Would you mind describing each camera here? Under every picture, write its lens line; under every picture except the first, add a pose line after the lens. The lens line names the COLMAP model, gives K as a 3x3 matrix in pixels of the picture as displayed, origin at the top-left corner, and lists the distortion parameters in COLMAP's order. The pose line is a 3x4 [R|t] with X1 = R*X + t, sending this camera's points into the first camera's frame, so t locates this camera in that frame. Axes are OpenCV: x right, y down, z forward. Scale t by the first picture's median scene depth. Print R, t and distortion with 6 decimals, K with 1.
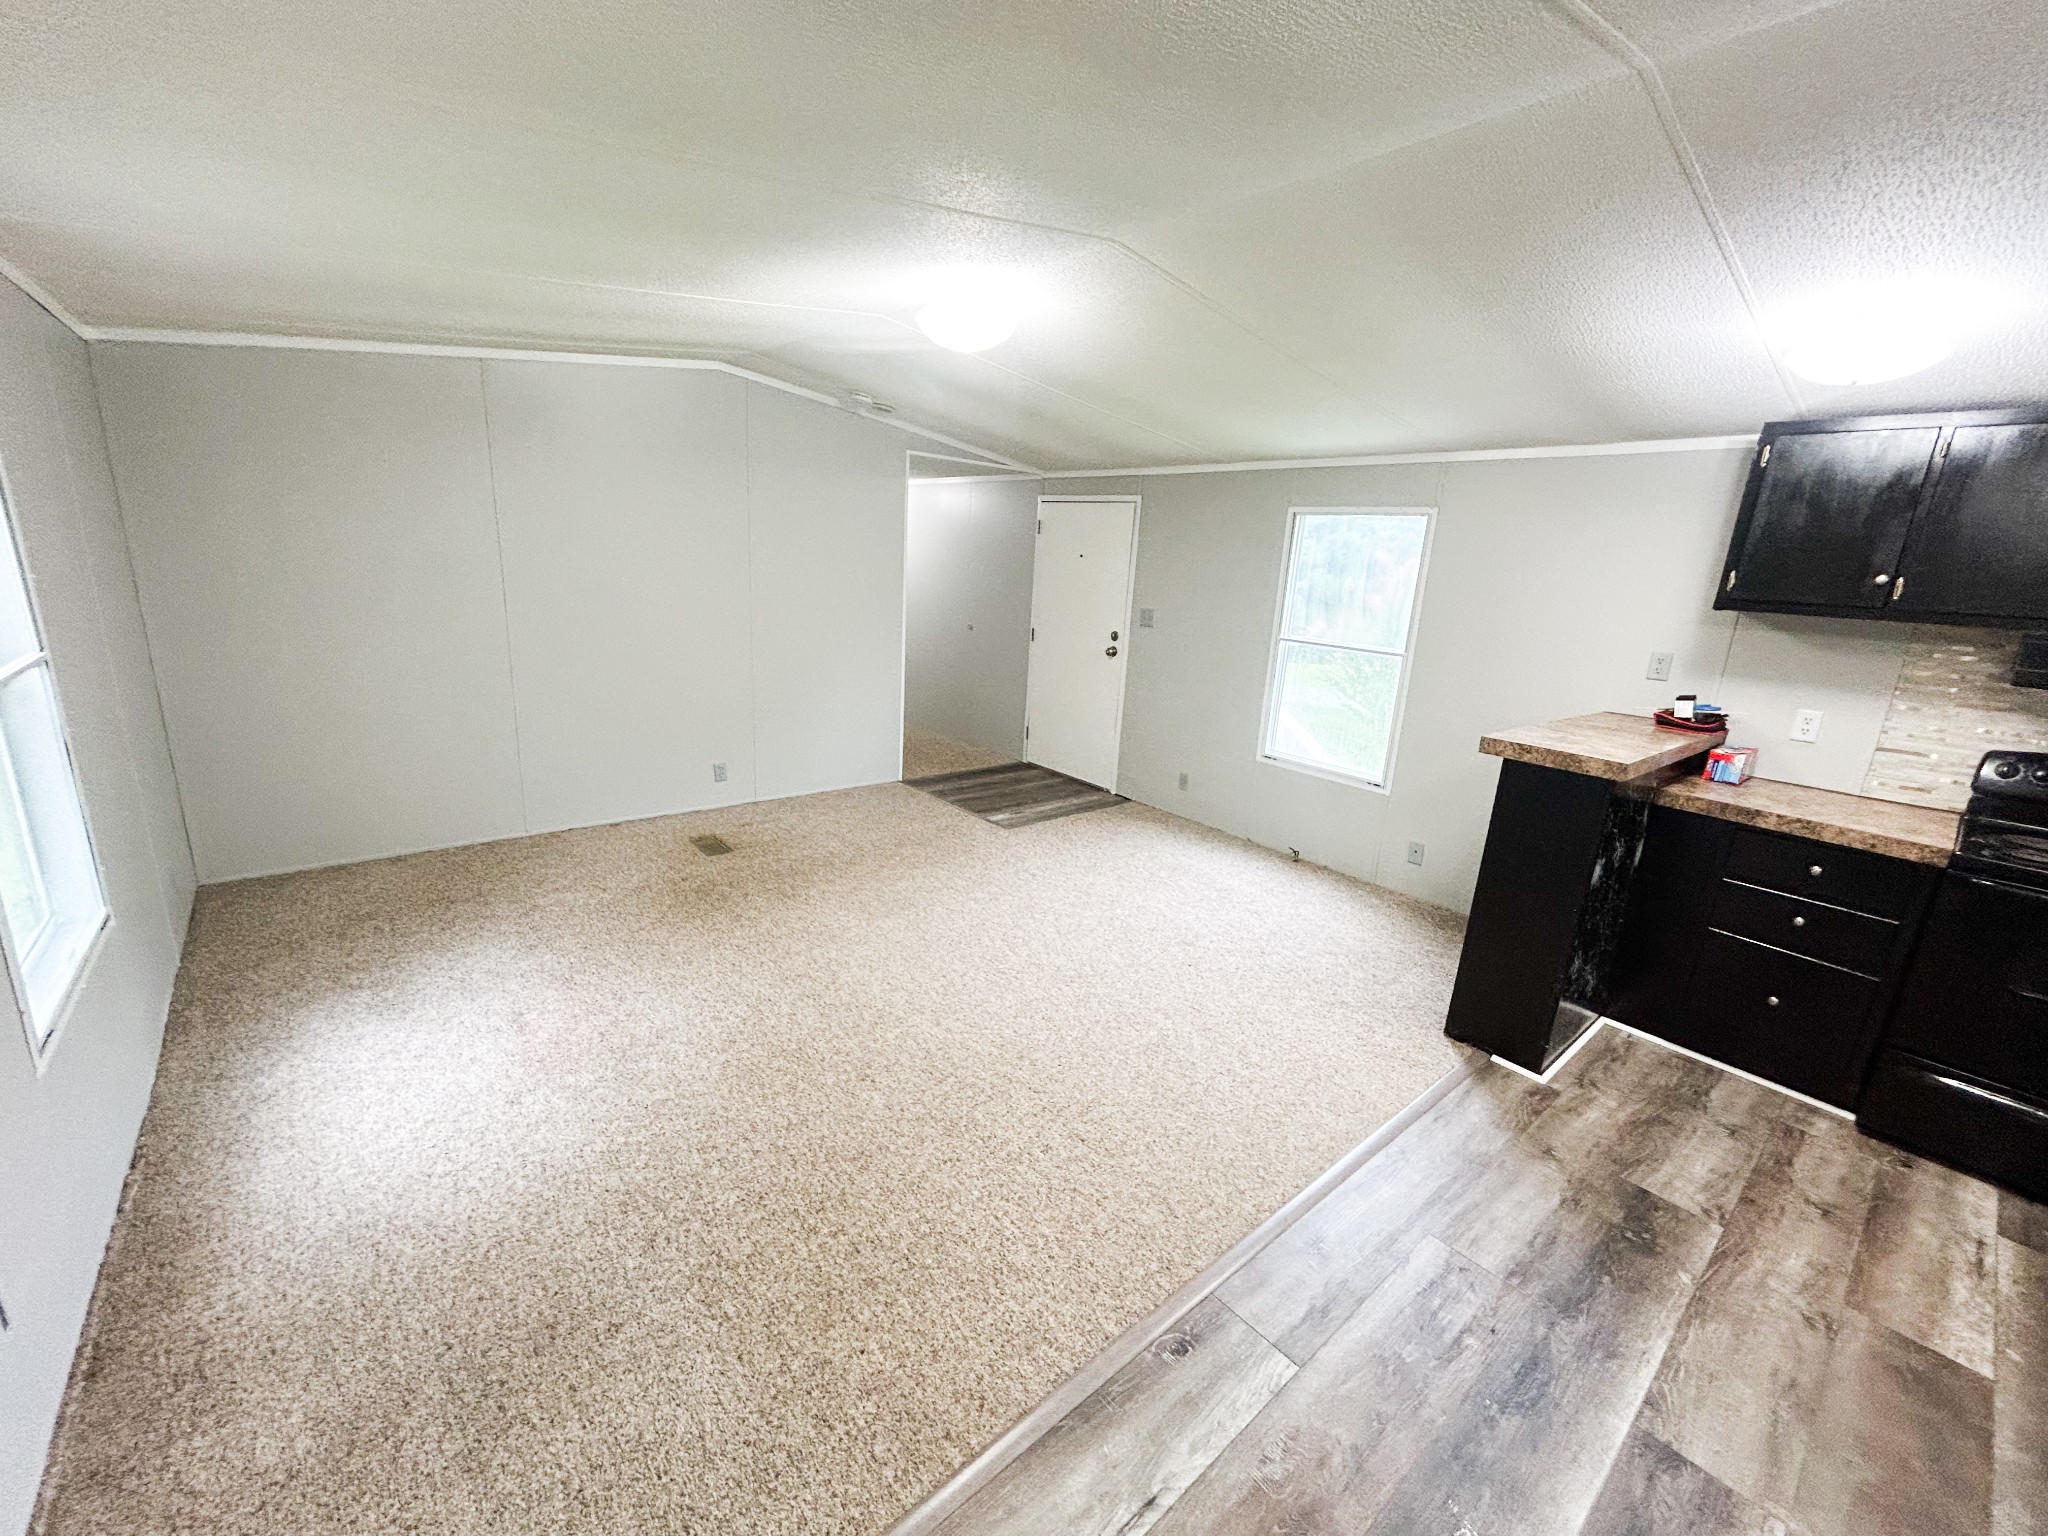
lens RADIAL K [[829.9, 0, 1029.3], [0, 829.9, 775.0], [0, 0, 1]] dist [0.005153, -0.001981]
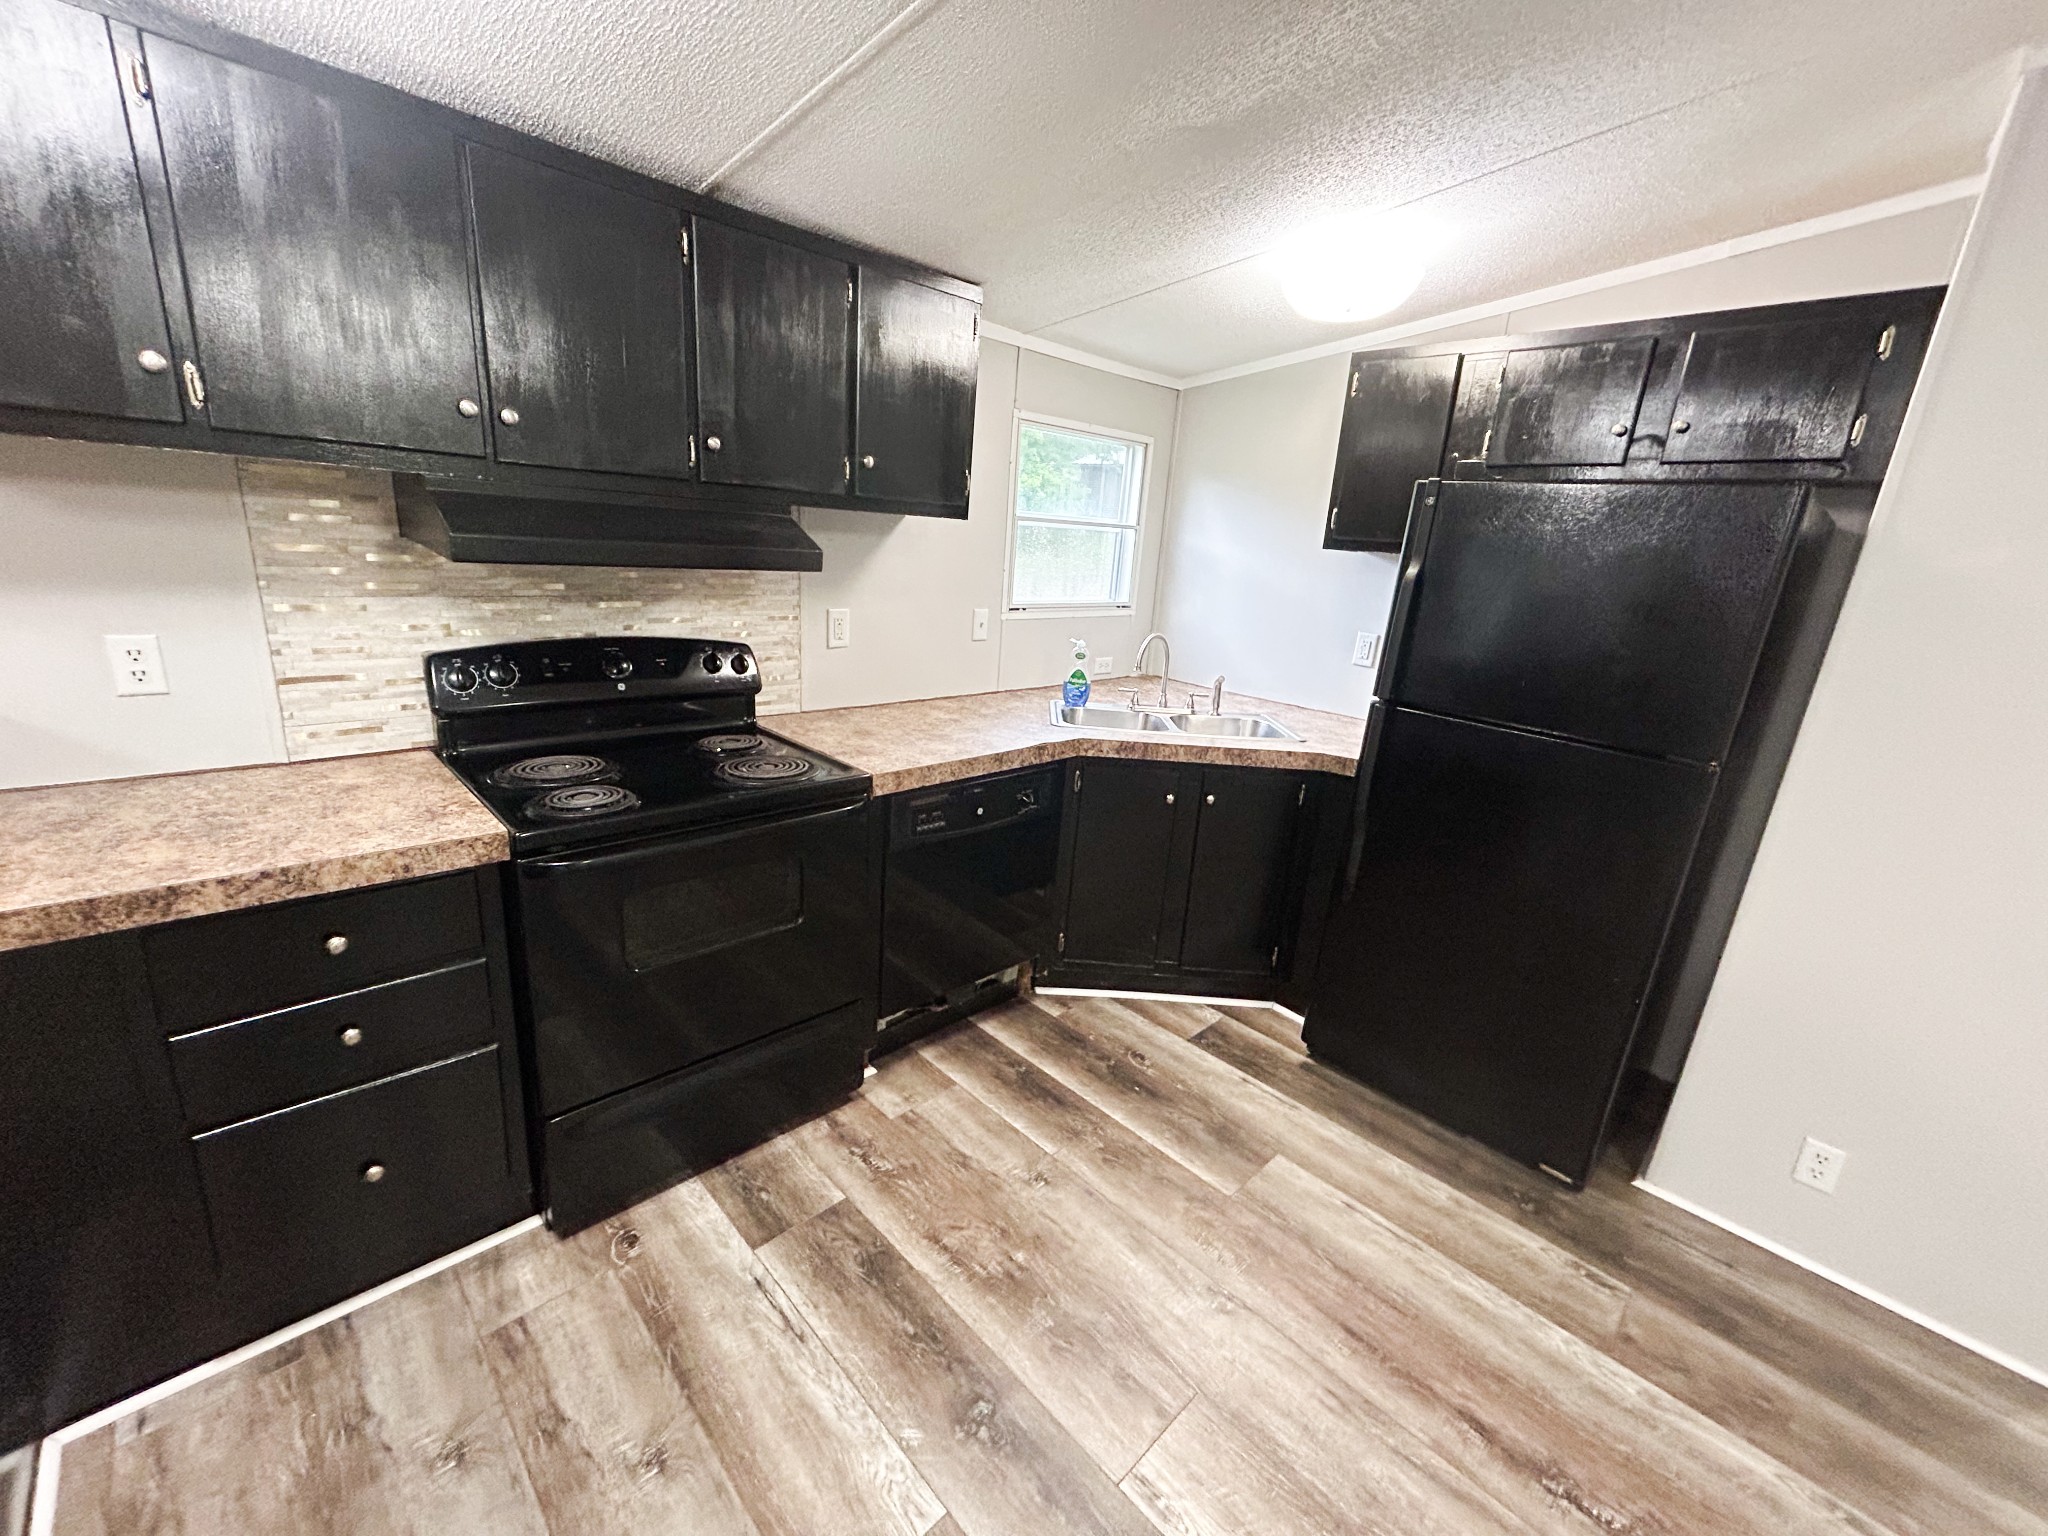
lens RADIAL K [[829.9, 0, 1022.3], [0, 829.9, 772.6], [0, 0, 1]] dist [0.005153, -0.001981]
pose [[-0.058837, -0.333485, 0.940917, 0.441306], [0.179940, 0.923569, 0.338589, -0.083401], [-0.981916, 0.189231, 0.005667, 0.528462]]
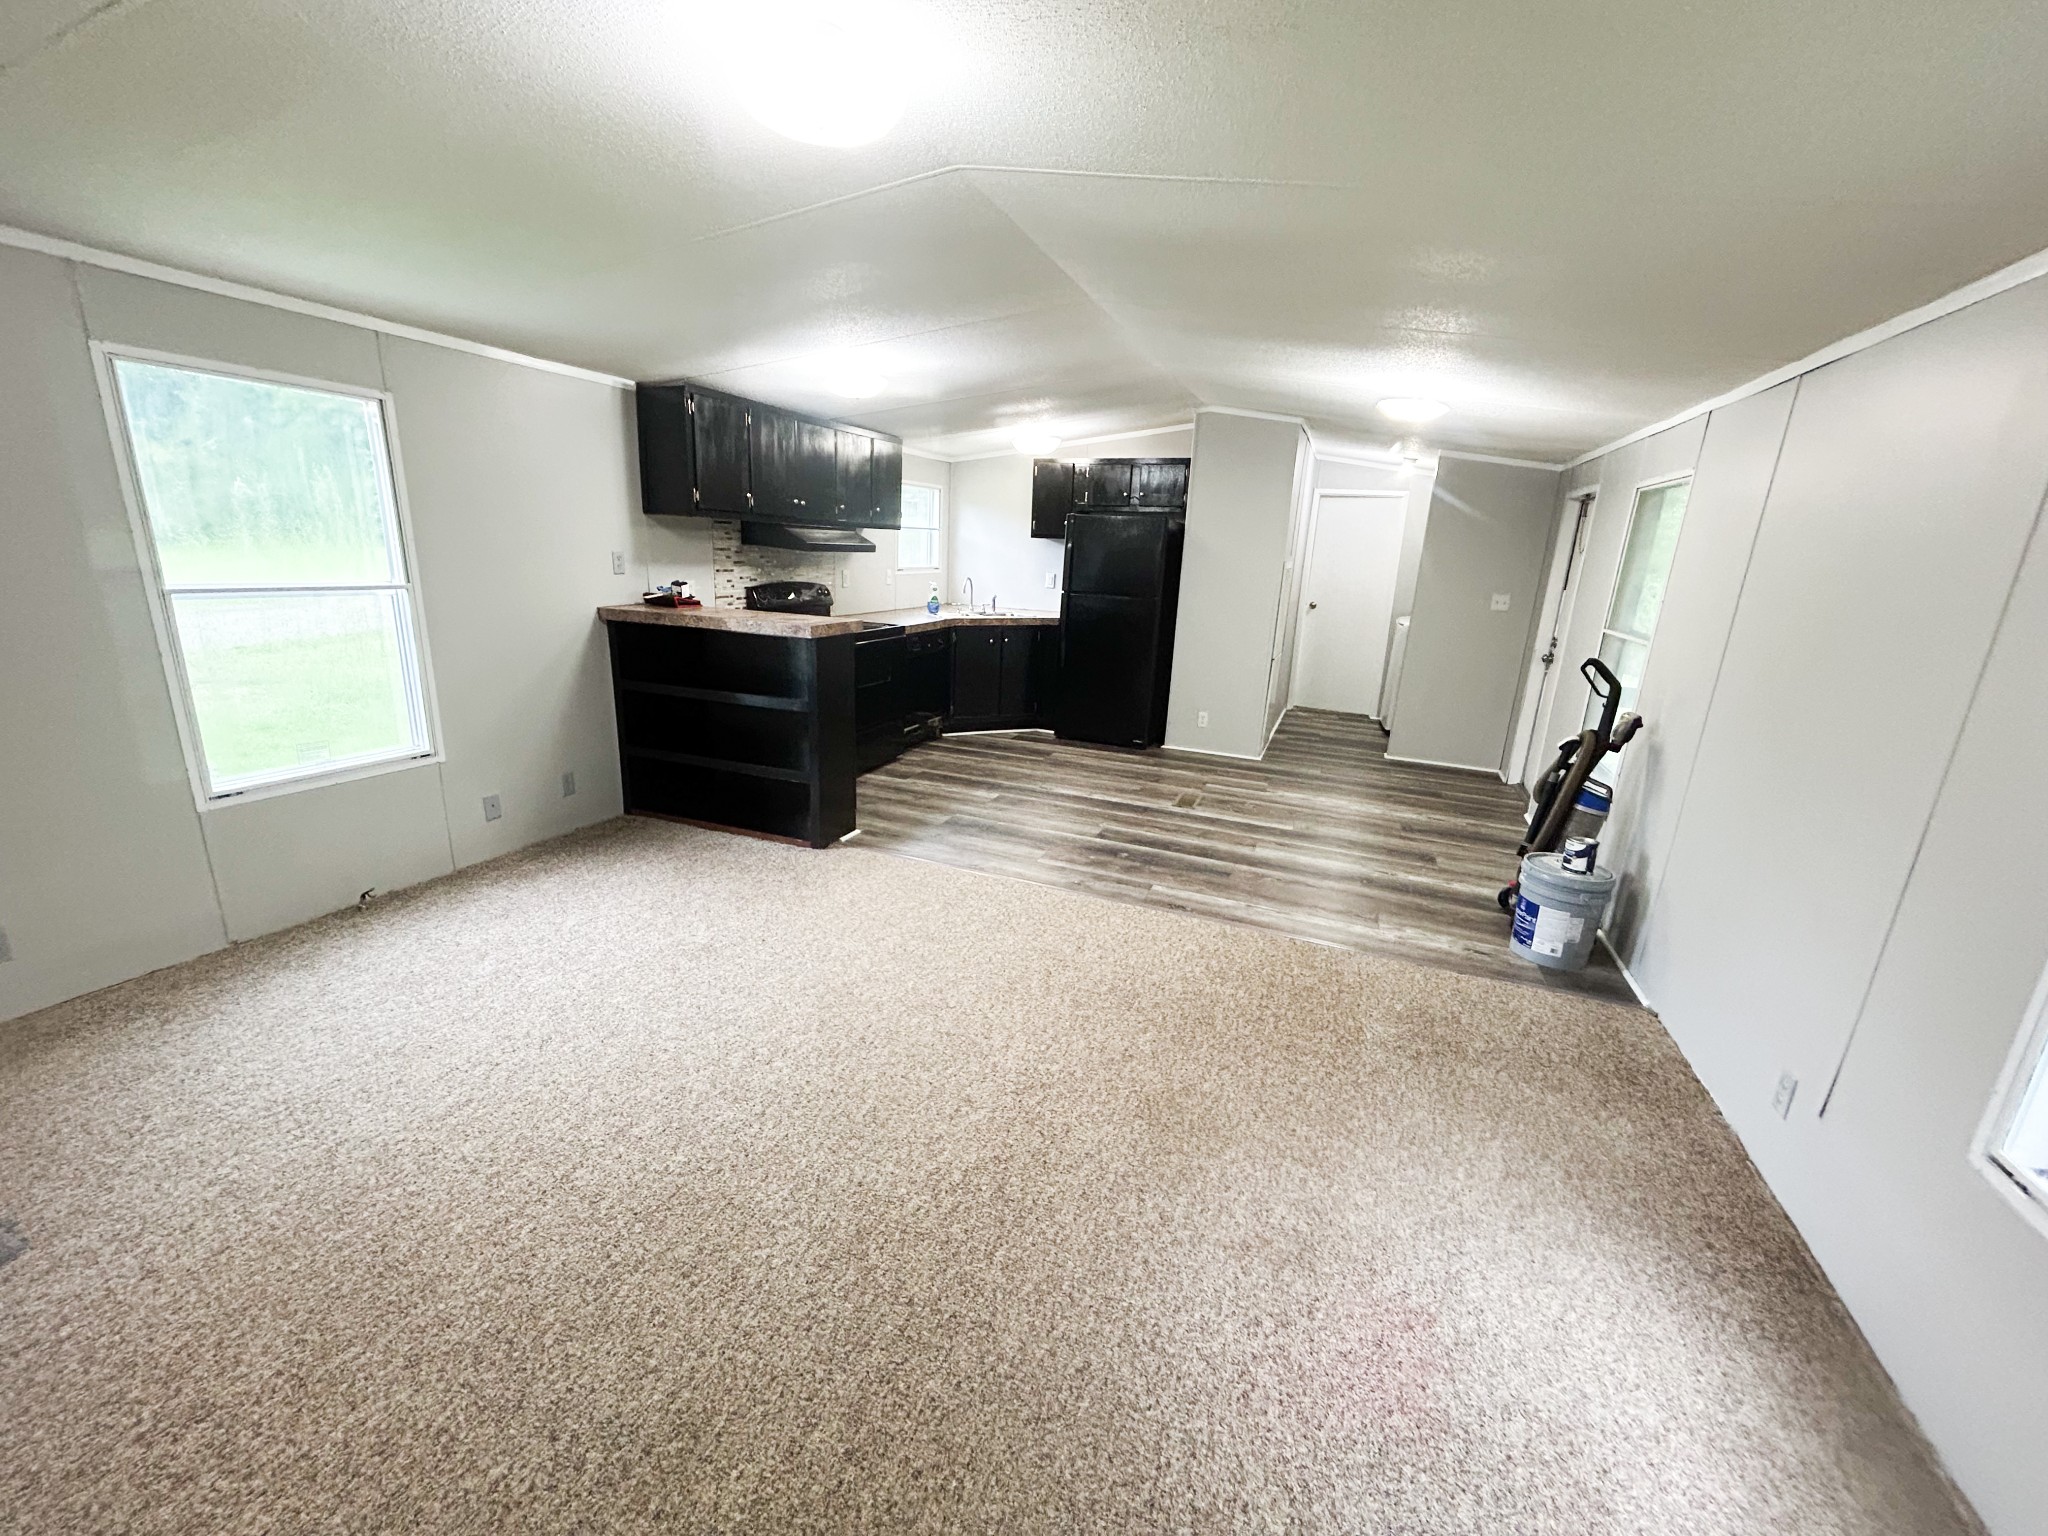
lens RADIAL K [[829.9, 0, 1022.0], [0, 829.9, 775.2], [0, 0, 1]] dist [0.005153, -0.001981]
pose [[-0.462235, -0.313713, 0.829411, -0.803404], [0.154468, 0.892545, 0.423678, -0.348635], [-0.873200, 0.323956, -0.364107, 1.281398]]
